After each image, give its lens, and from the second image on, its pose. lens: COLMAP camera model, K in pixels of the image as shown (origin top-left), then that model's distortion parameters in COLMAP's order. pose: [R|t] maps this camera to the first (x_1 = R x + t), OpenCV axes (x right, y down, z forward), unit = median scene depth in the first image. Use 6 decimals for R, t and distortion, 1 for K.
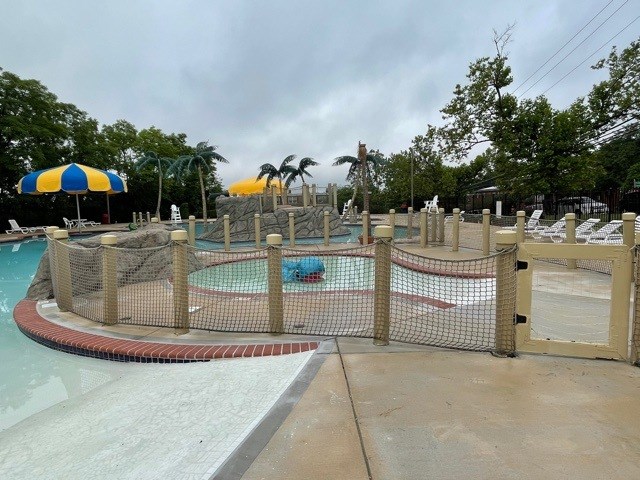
lens RADIAL K [[383.3, 0, 320.0], [0, 383.3, 240.0], [0, 0, 1]] dist [-0.007423, -0.001445]
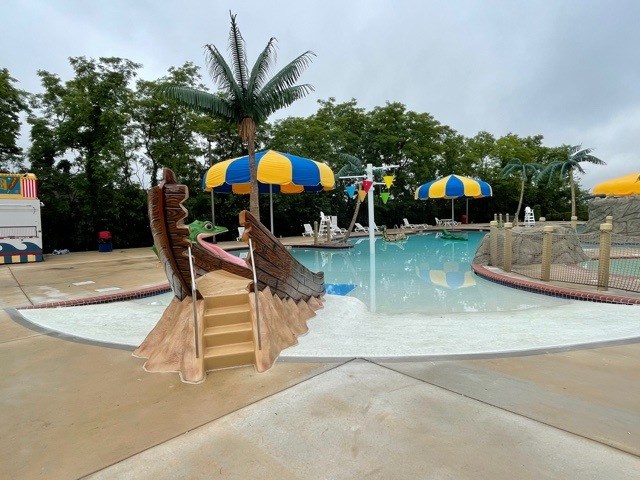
lens RADIAL K [[383.3, 0, 320.0], [0, 383.3, 240.0], [0, 0, 1]] dist [-0.007423, -0.001445]
pose [[0.678134, 0.055281, -0.732856, -0.002668], [-0.059275, 0.998033, 0.020434, 0.010887], [0.732544, 0.029583, 0.680077, -0.124395]]
